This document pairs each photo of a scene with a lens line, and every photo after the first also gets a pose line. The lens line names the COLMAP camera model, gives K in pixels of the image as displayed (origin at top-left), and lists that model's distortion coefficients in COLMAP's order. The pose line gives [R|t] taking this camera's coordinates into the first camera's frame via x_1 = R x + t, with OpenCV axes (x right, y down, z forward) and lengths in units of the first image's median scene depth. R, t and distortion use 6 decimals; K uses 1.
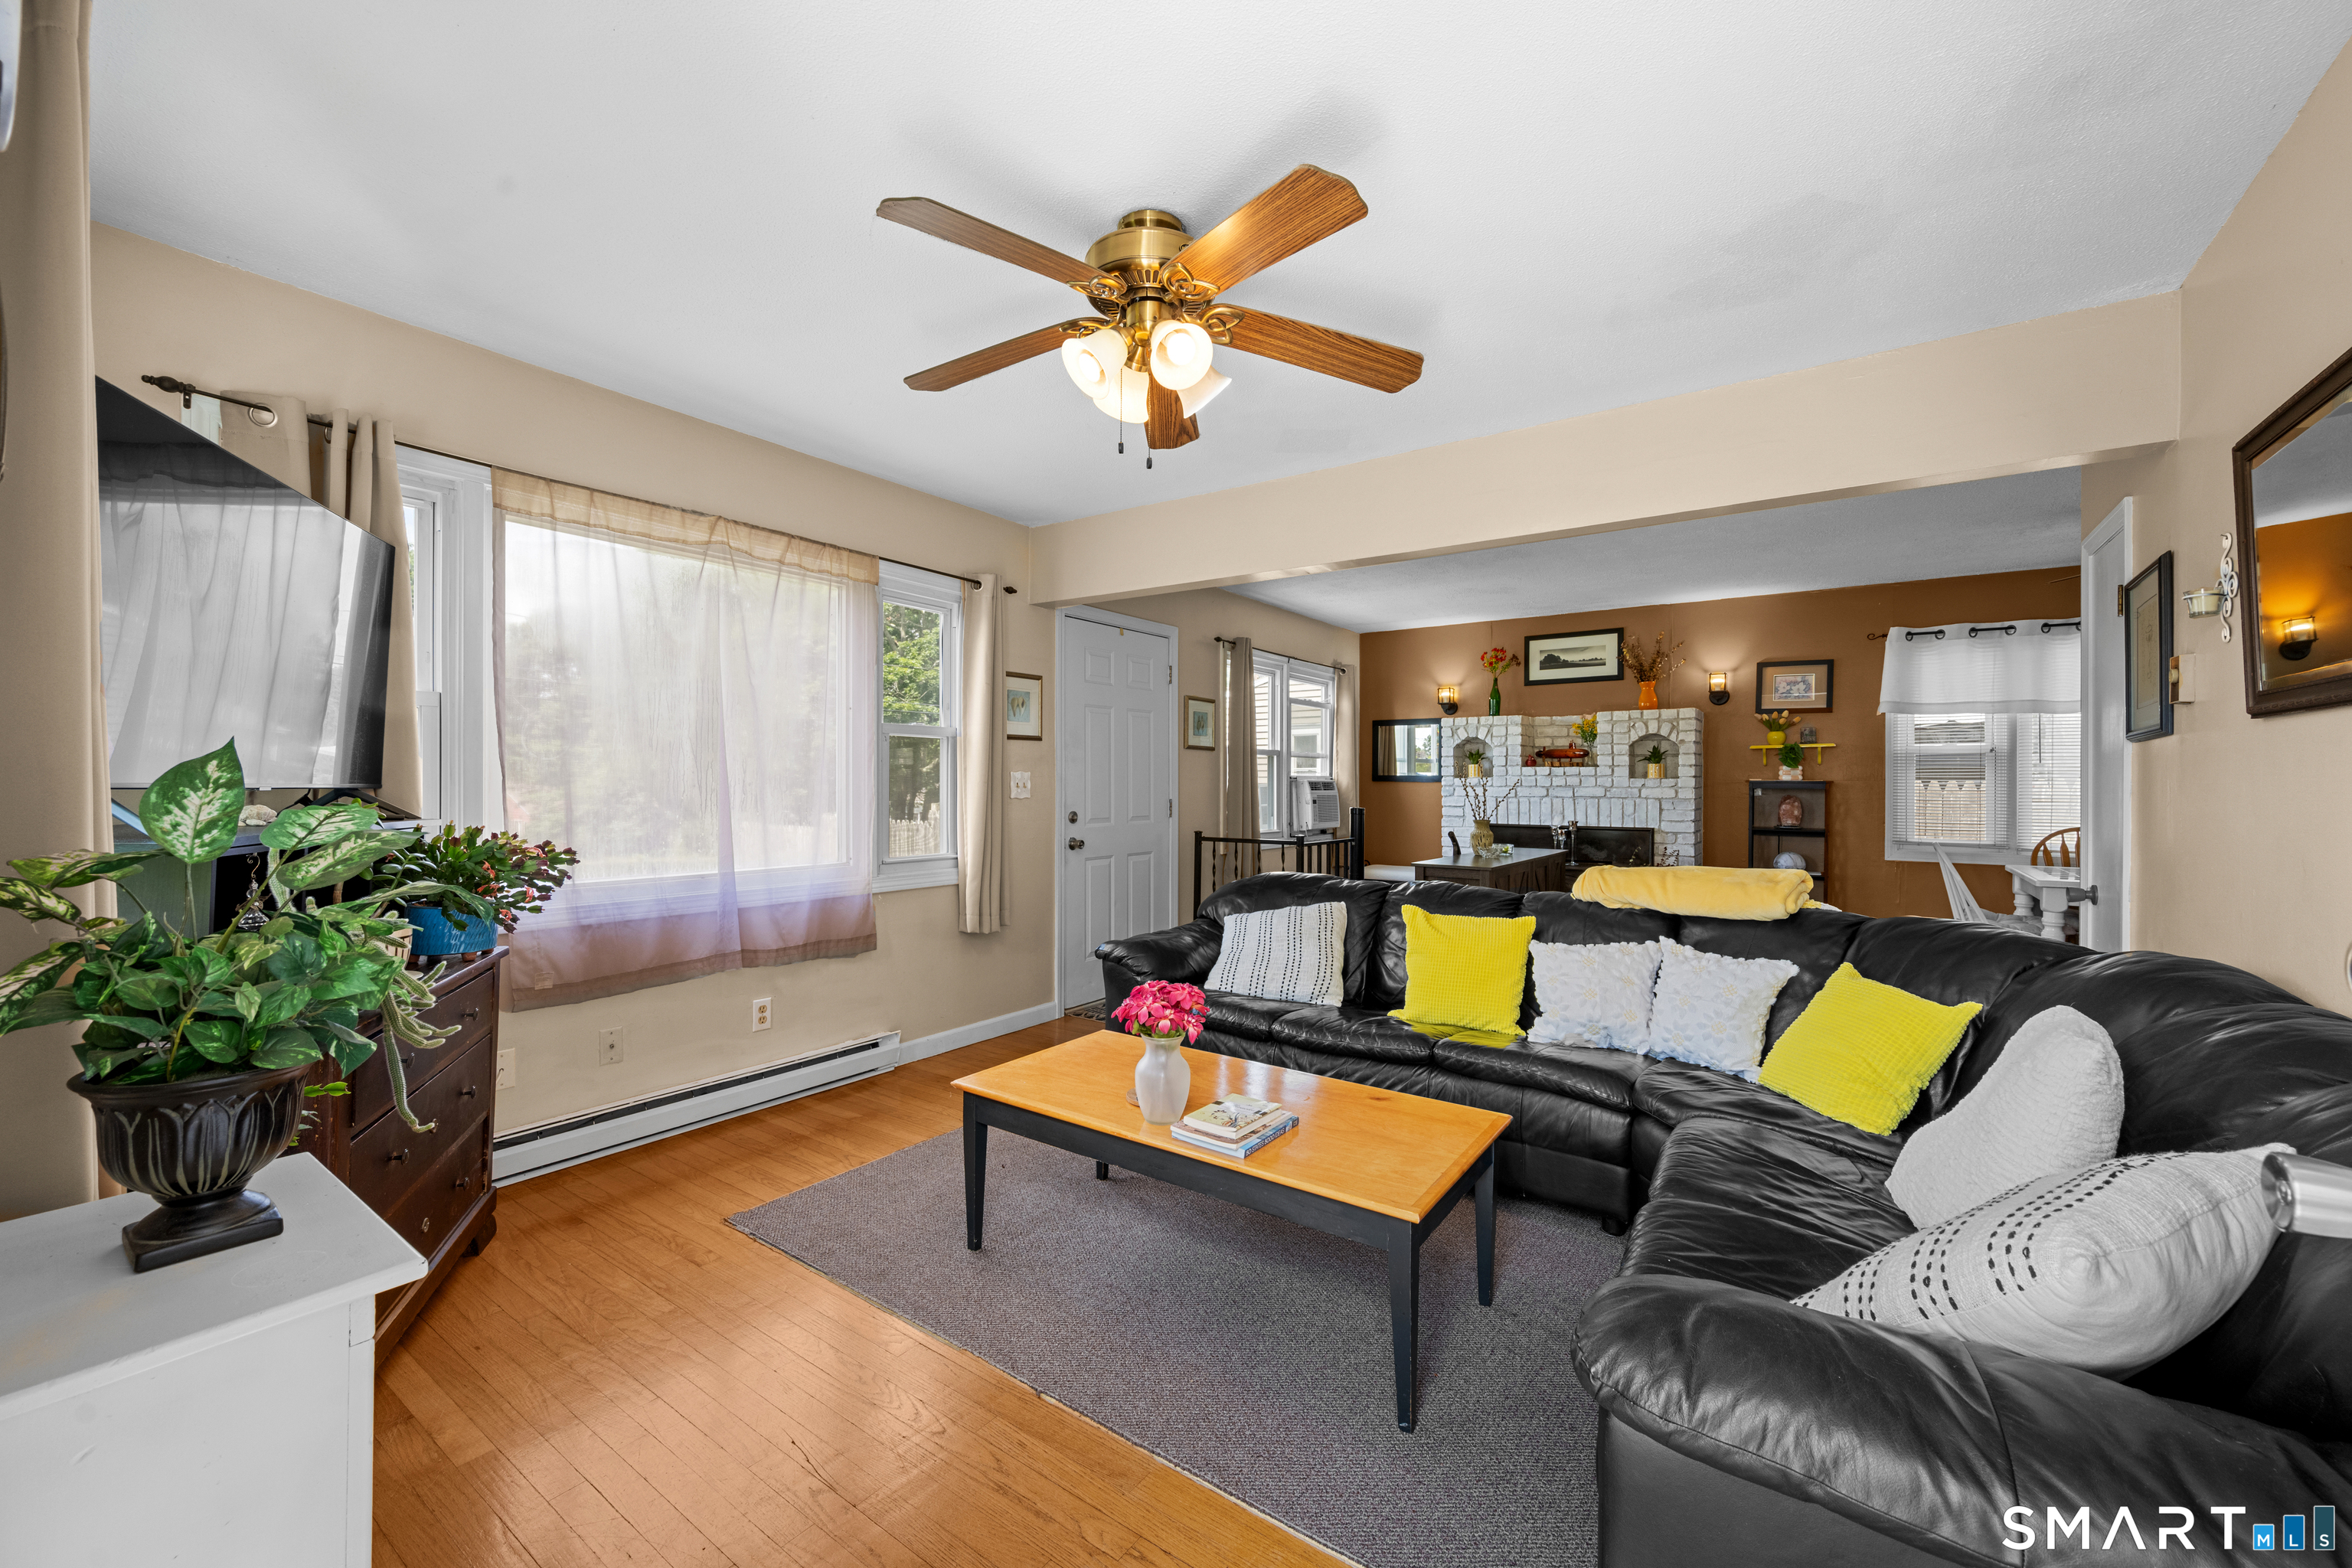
lens RADIAL K [[922.9, 0, 1178.4], [0, 922.9, 786.2], [0, 0, 1]] dist [-0.000399, -0.000228]
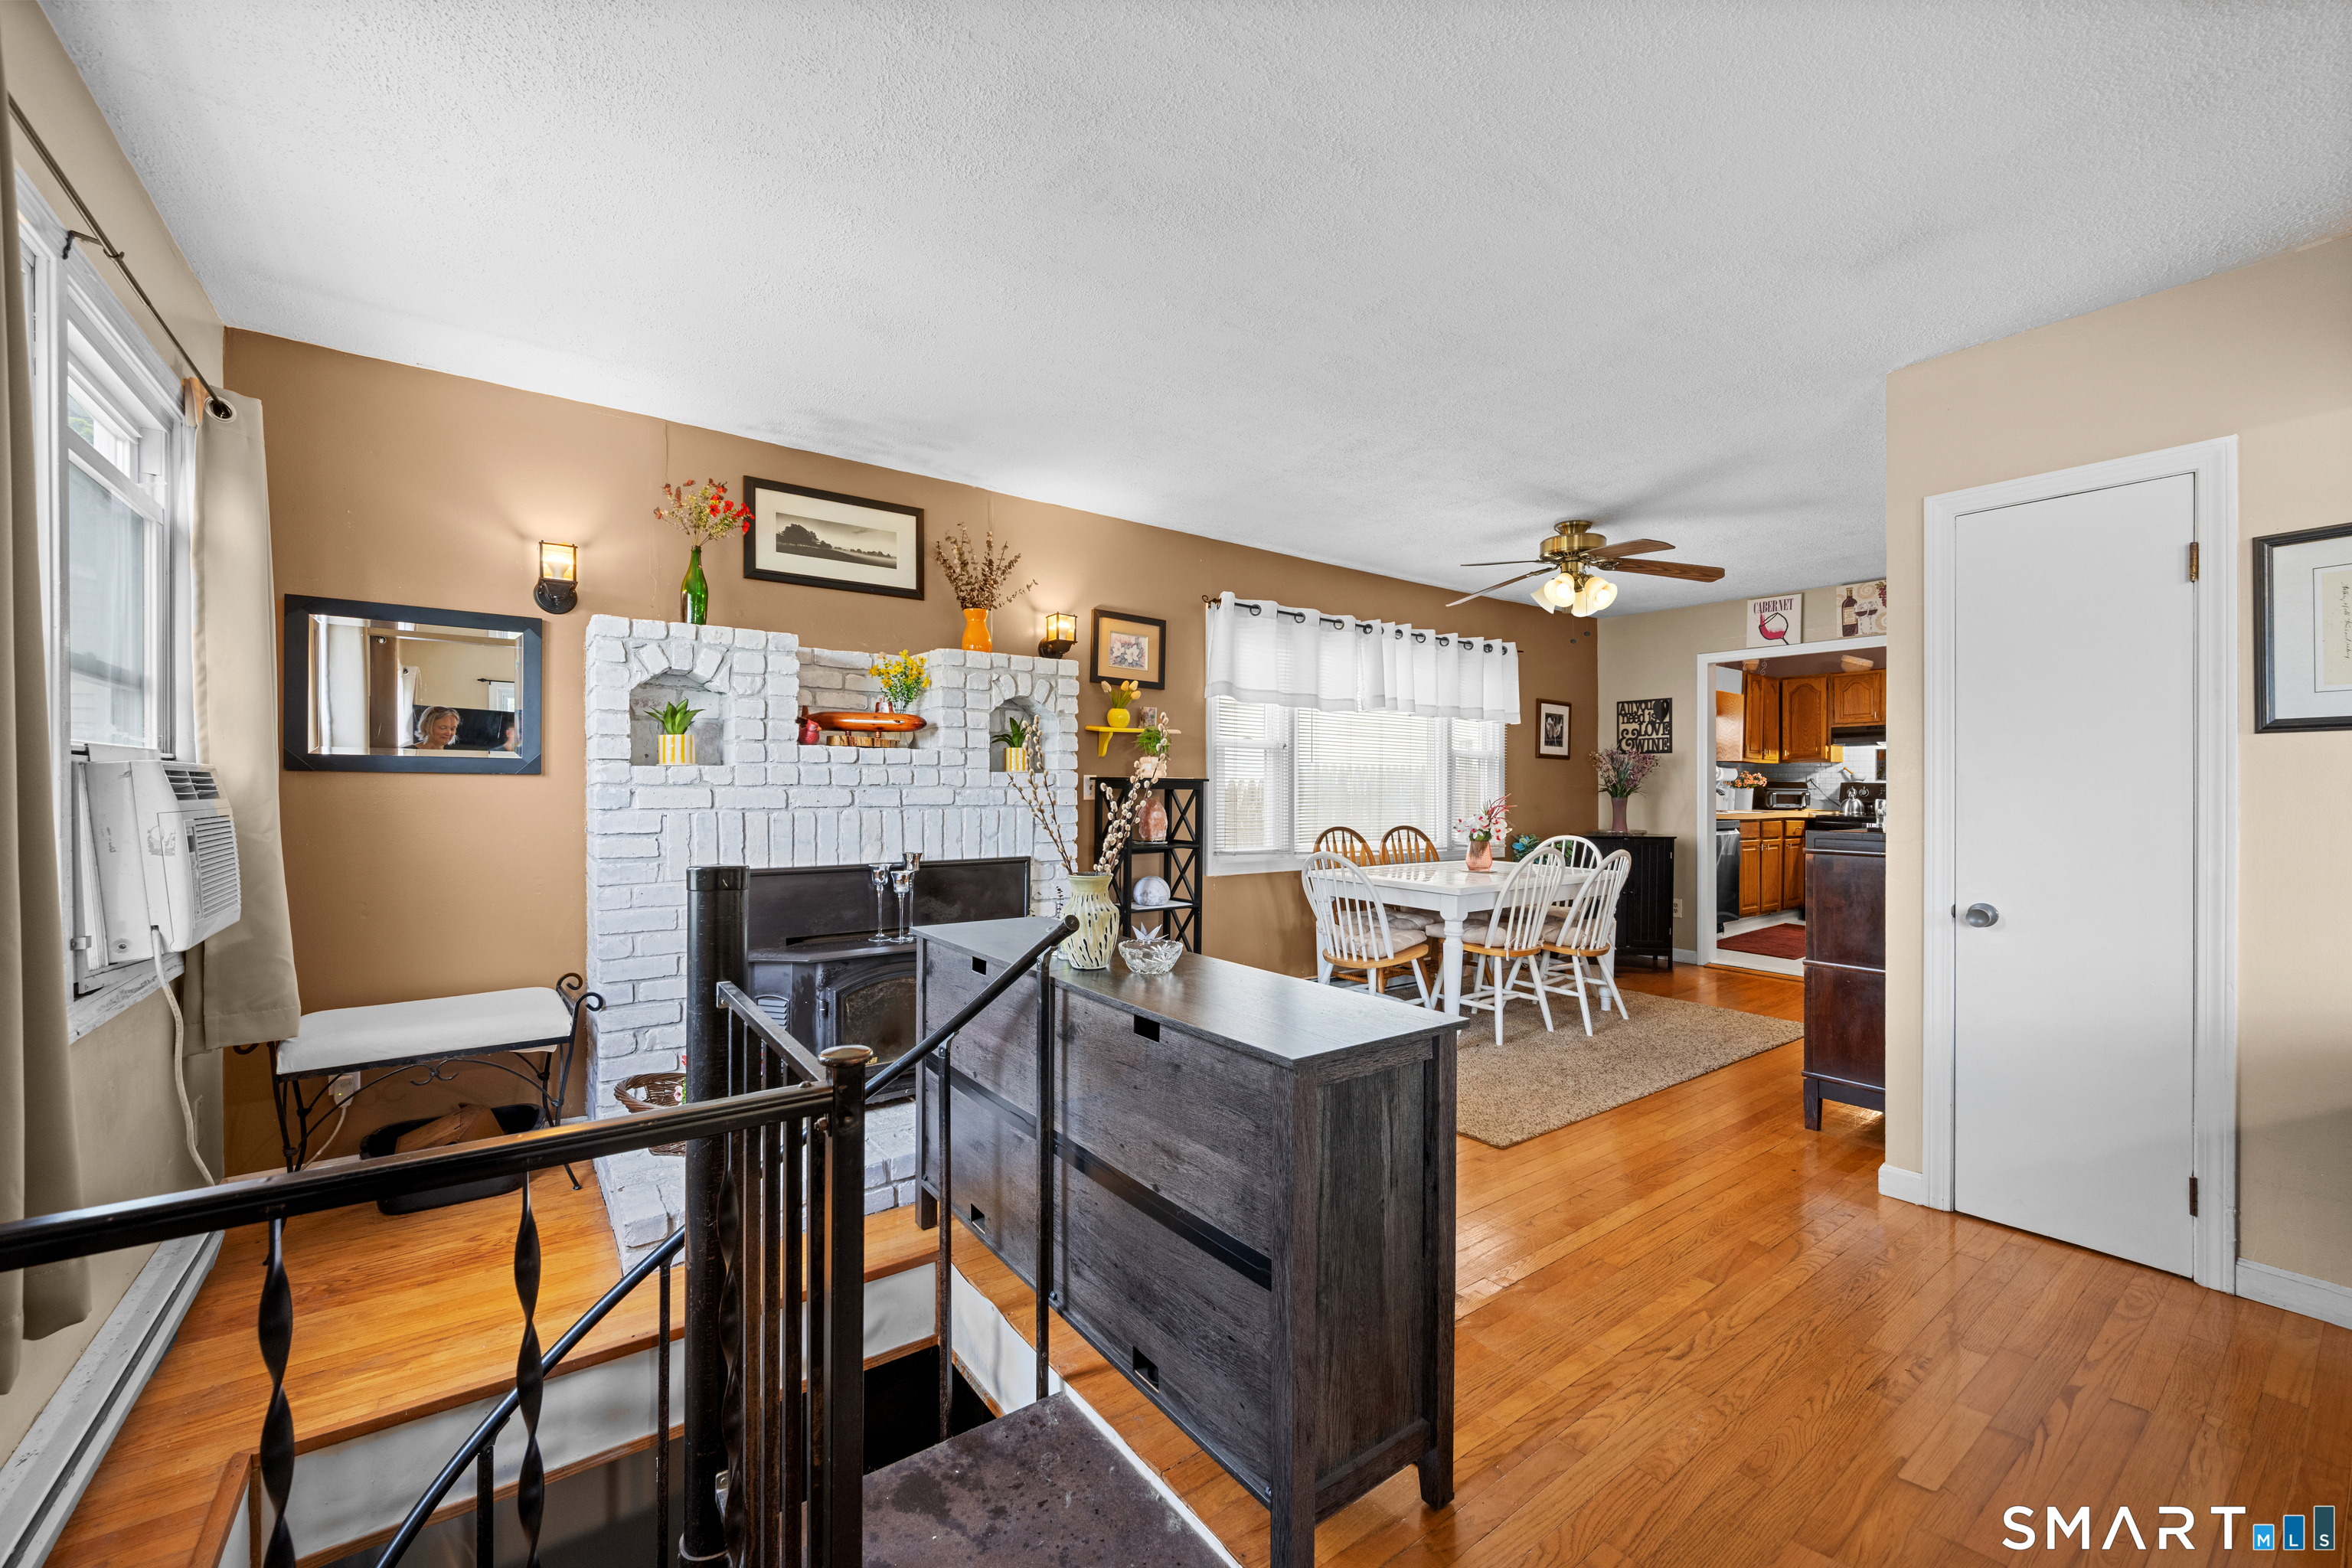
lens RADIAL K [[927.7, 0, 1180.7], [0, 927.7, 790.7], [0, 0, 1]] dist [0.000599, -0.000177]
pose [[0.303892, -0.005153, 0.952692, -0.021622], [-0.000488, 0.999984, 0.005565, -0.000057], [-0.952706, -0.002156, 0.303885, 0.725905]]
